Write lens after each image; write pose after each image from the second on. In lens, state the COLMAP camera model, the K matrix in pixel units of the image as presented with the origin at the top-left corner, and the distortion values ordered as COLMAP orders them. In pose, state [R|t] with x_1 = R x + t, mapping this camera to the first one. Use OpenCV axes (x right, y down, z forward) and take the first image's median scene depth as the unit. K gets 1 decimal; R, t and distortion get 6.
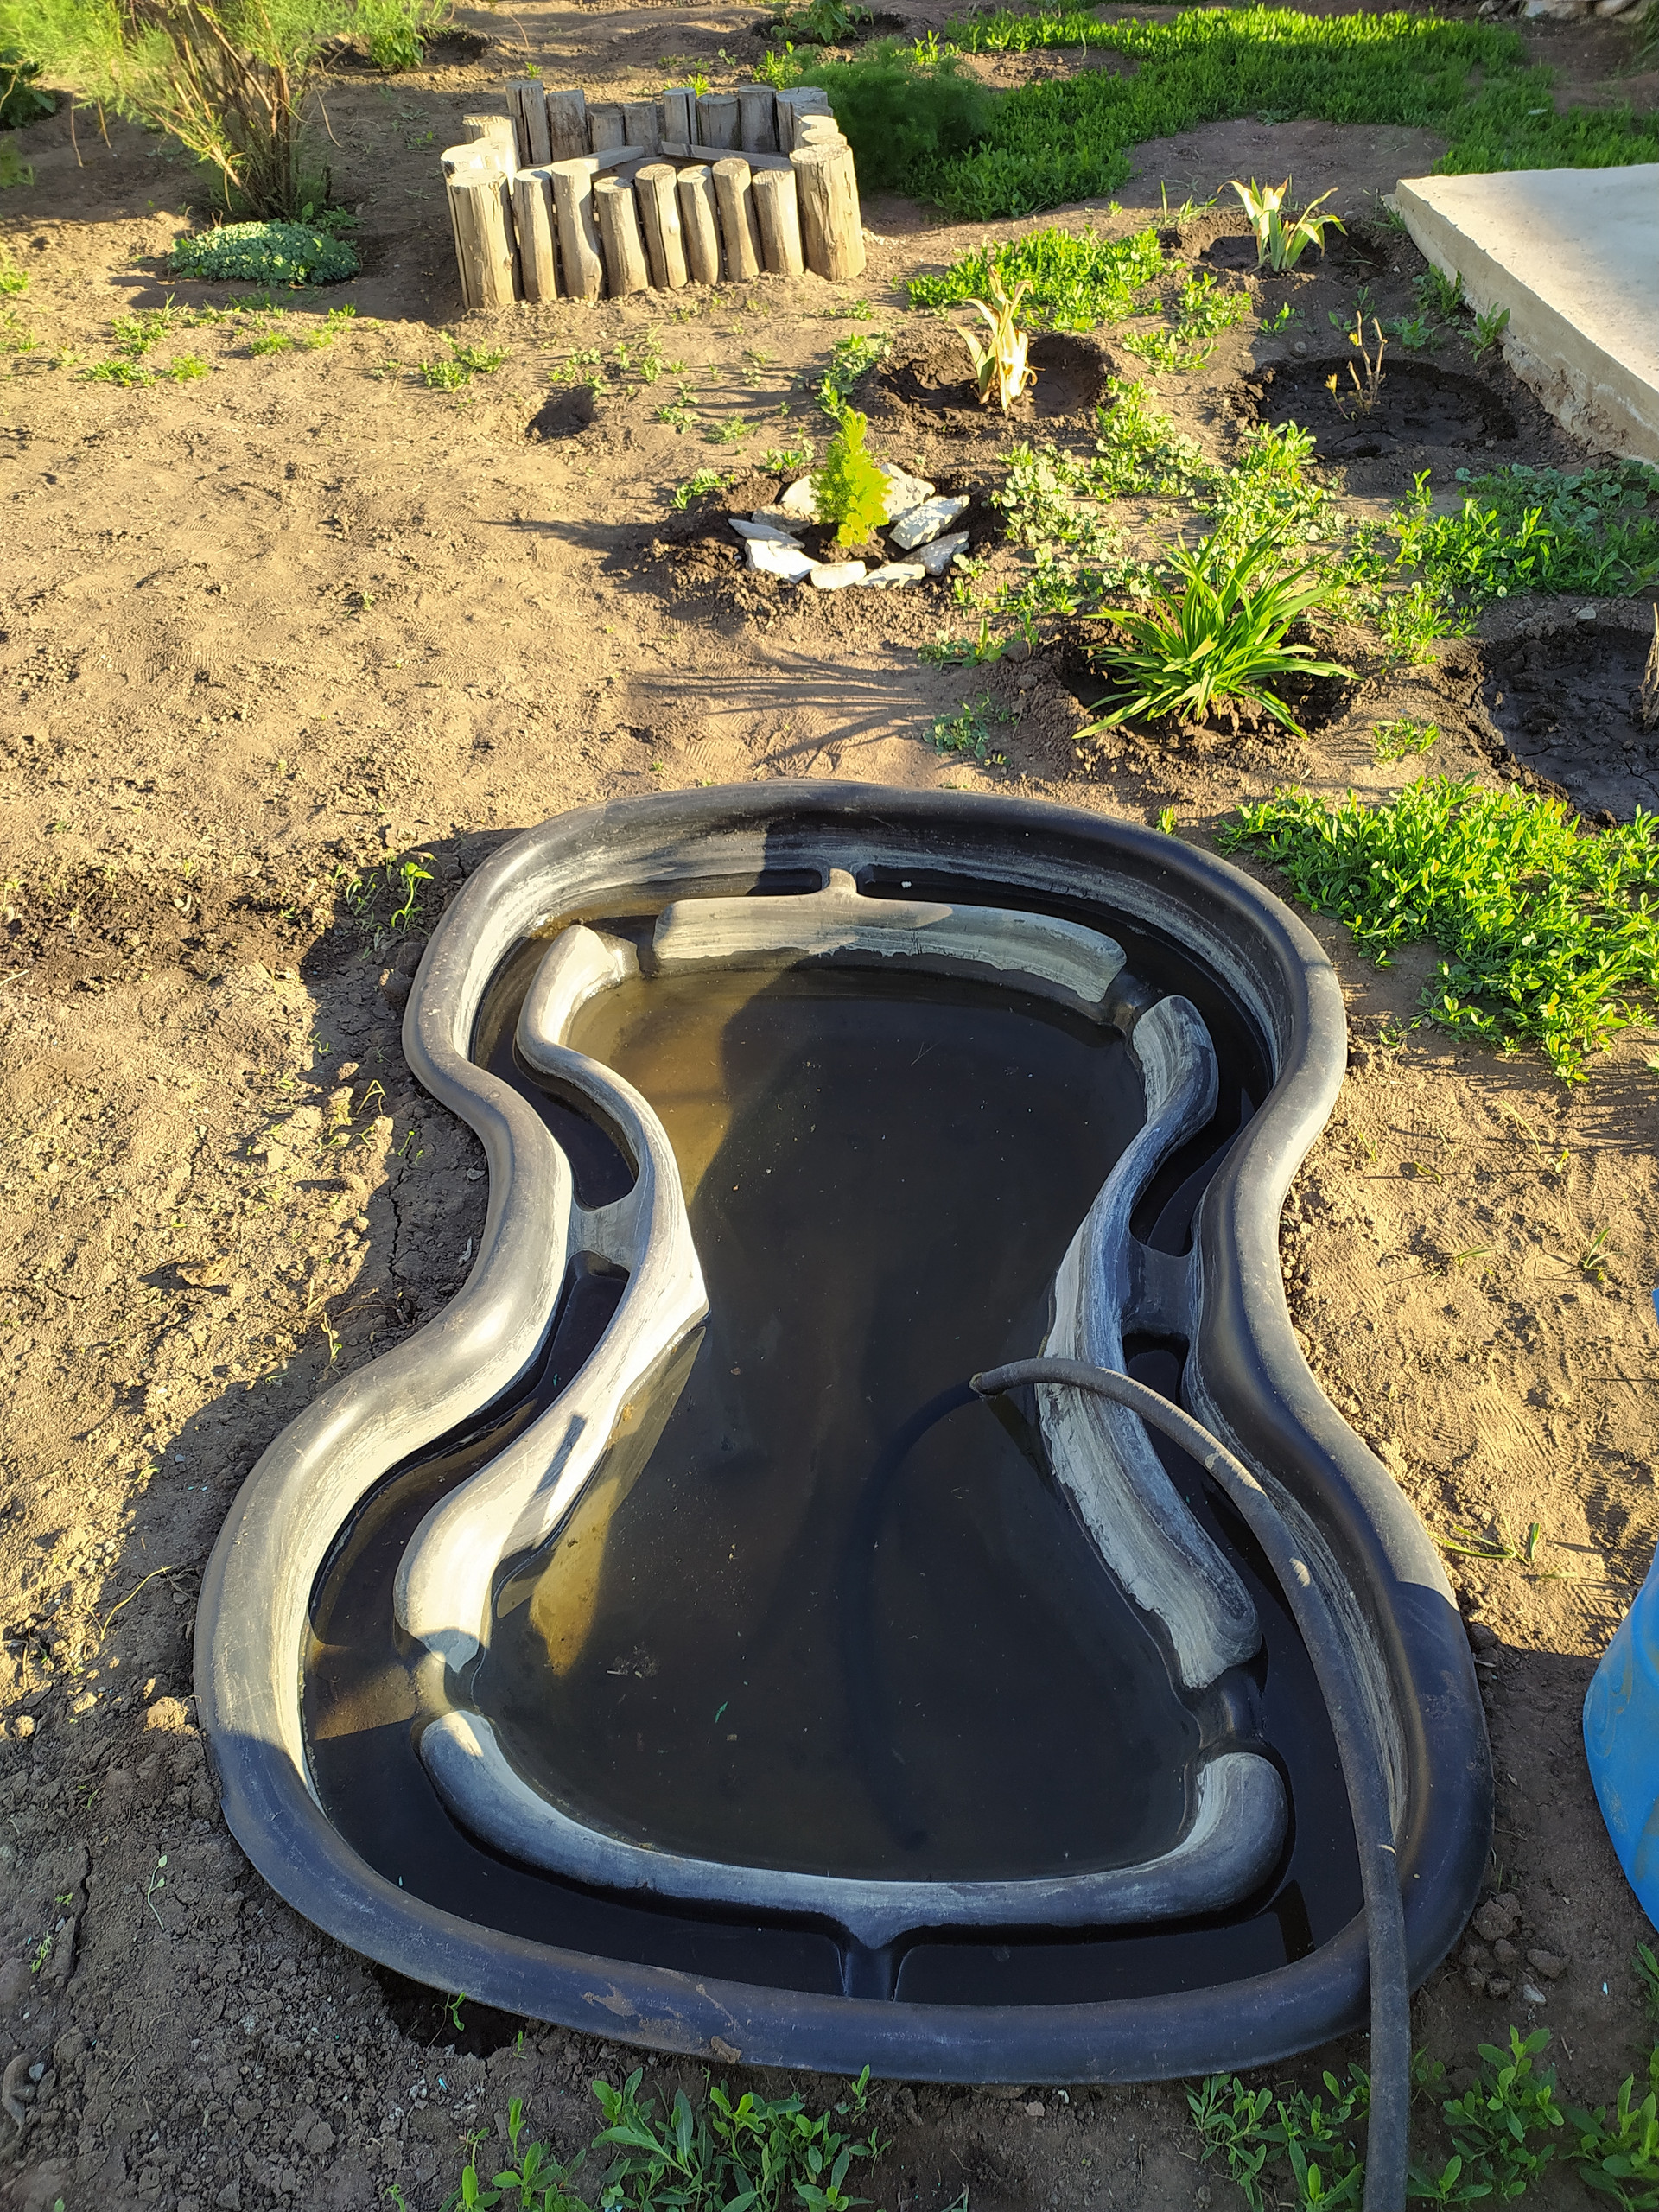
lens RADIAL K [[1665.1, 0, 825.9], [0, 1665.1, 1082.1], [0, 0, 1]] dist [0.079026, -0.080348]
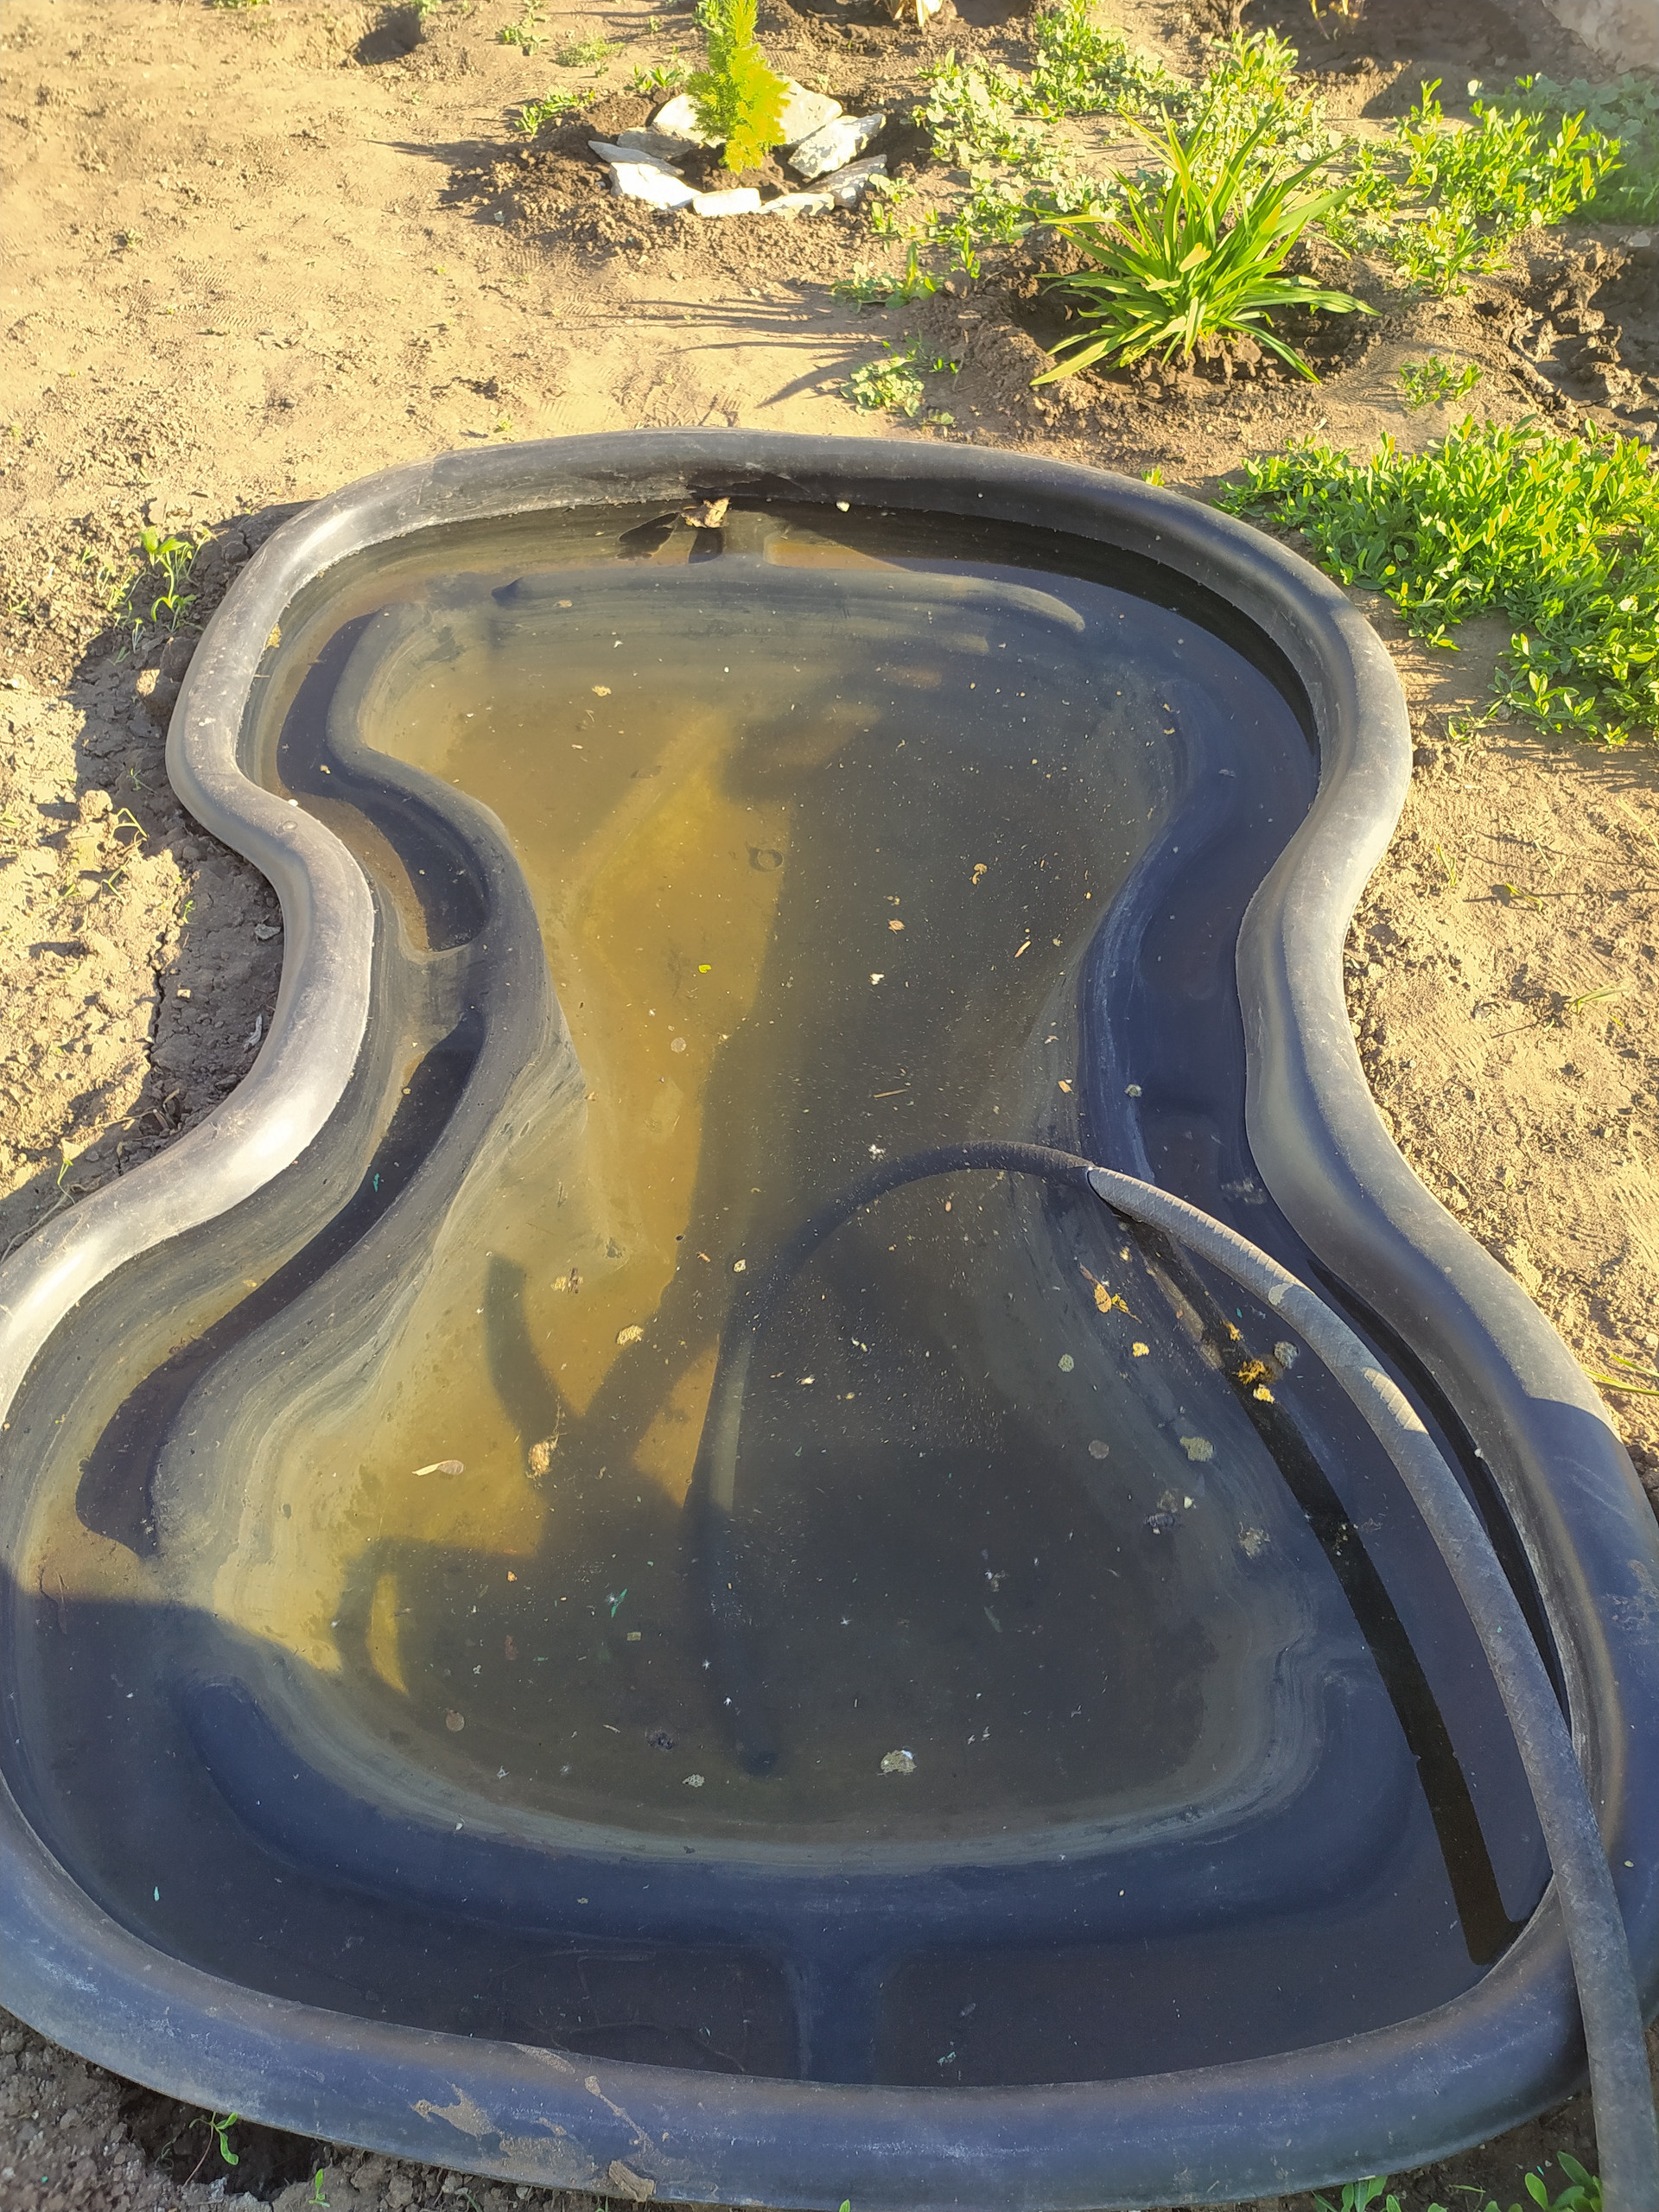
lens RADIAL K [[1653.6, 0, 828.2], [0, 1653.6, 1111.1], [0, 0, 1]] dist [0.070259, -0.079172]
pose [[0.997905, -0.027782, 0.058435, -0.004137], [0.020025, 0.991394, 0.129374, 0.032762], [-0.061527, -0.127933, 0.989873, 0.180774]]
